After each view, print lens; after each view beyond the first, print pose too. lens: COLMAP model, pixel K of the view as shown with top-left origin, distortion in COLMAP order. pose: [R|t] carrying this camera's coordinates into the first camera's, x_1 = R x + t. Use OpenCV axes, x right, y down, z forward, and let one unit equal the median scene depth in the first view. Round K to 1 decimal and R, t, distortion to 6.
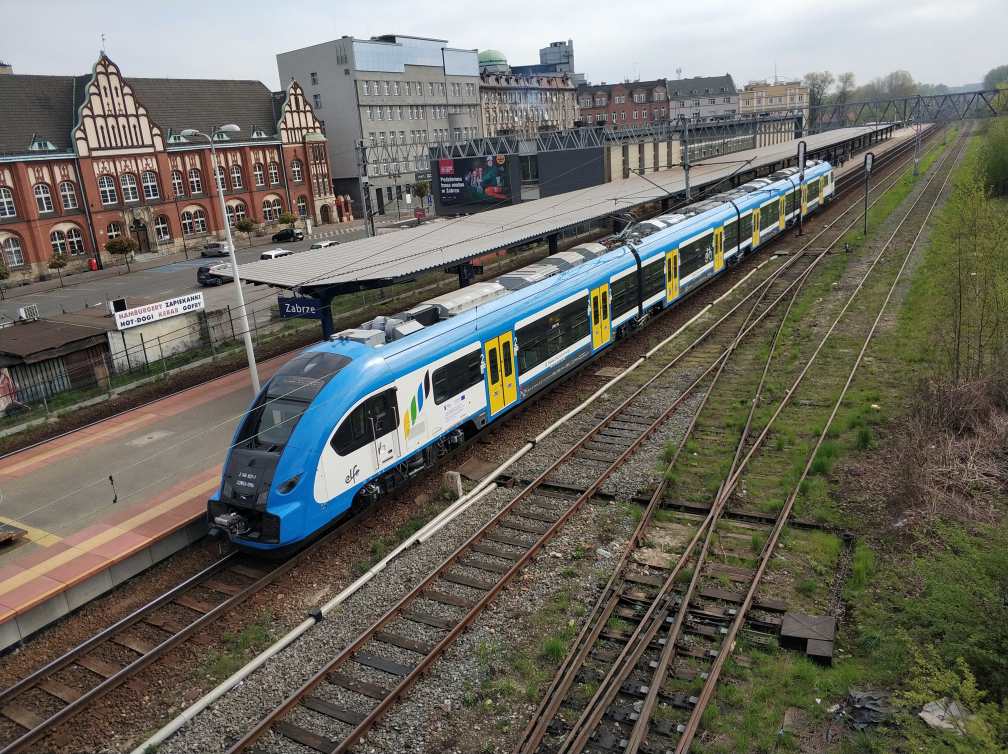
lens RADIAL K [[768.5, 0, 491.6], [0, 768.5, 371.0], [0, 0, 1]] dist [0.038613, -0.075698]
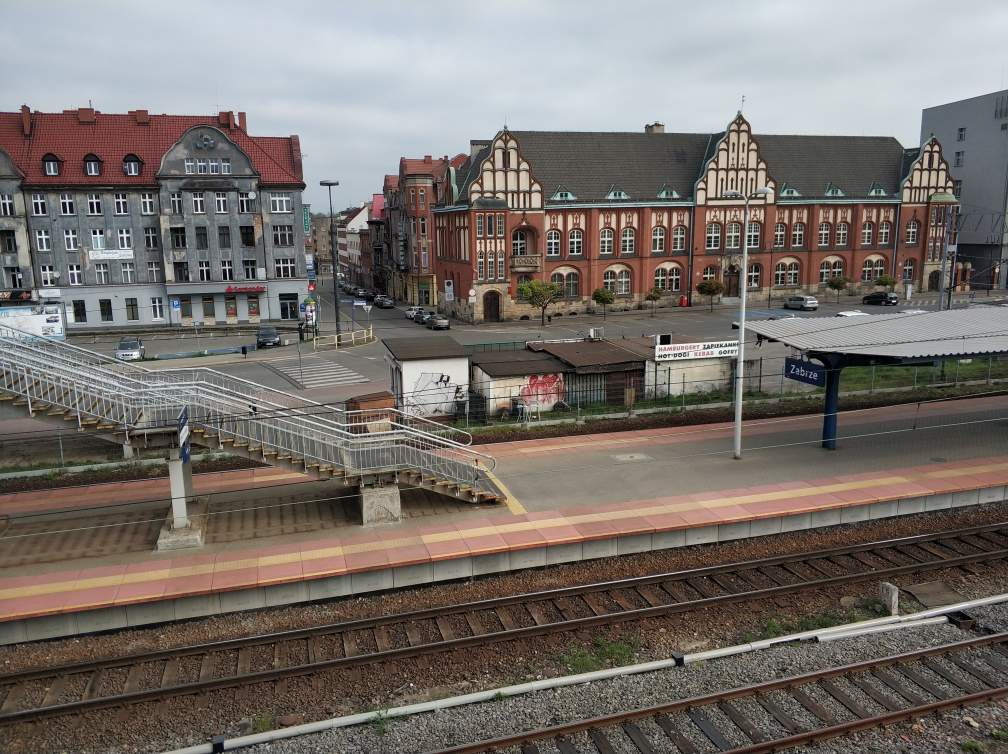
lens RADIAL K [[768.5, 0, 495.4], [0, 768.5, 383.6], [0, 0, 1]] dist [0.038613, -0.075698]
pose [[0.725642, 0.205929, -0.656534, 0.039823], [-0.236791, 0.970620, 0.042729, -0.005703], [0.646044, 0.124456, 0.753085, 0.003093]]
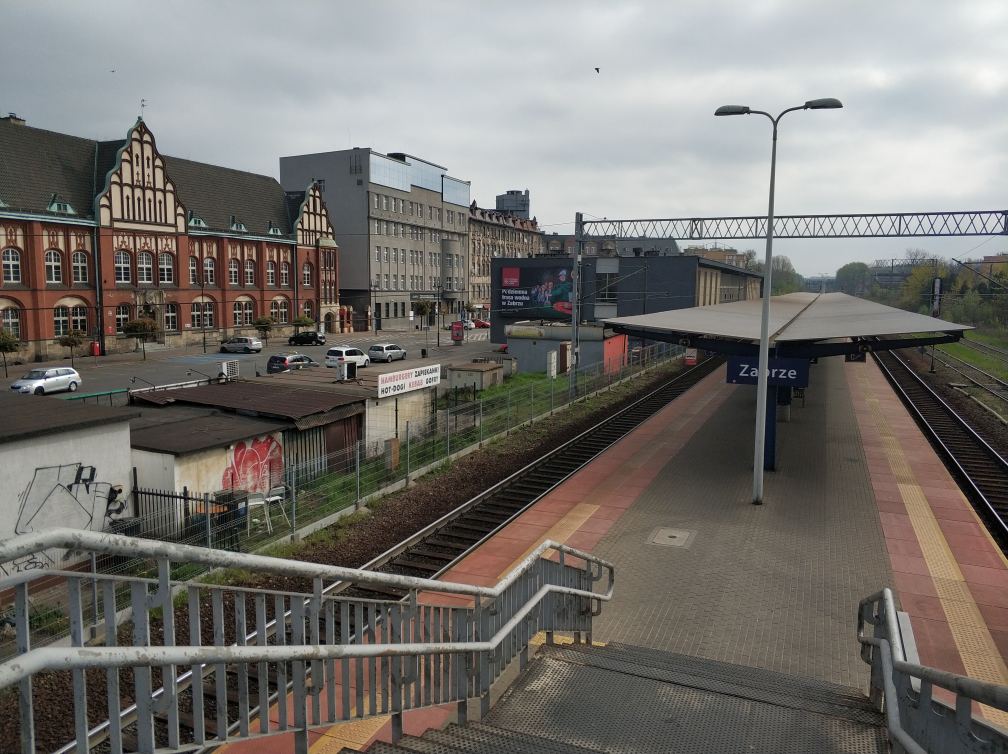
lens RADIAL K [[768.5, 0, 496.6], [0, 768.5, 383.5], [0, 0, 1]] dist [0.038613, -0.075698]
pose [[0.986335, 0.077075, 0.145611, -0.201556], [-0.051498, 0.983768, -0.171894, 0.022926], [-0.156496, 0.162046, 0.974295, 0.109200]]
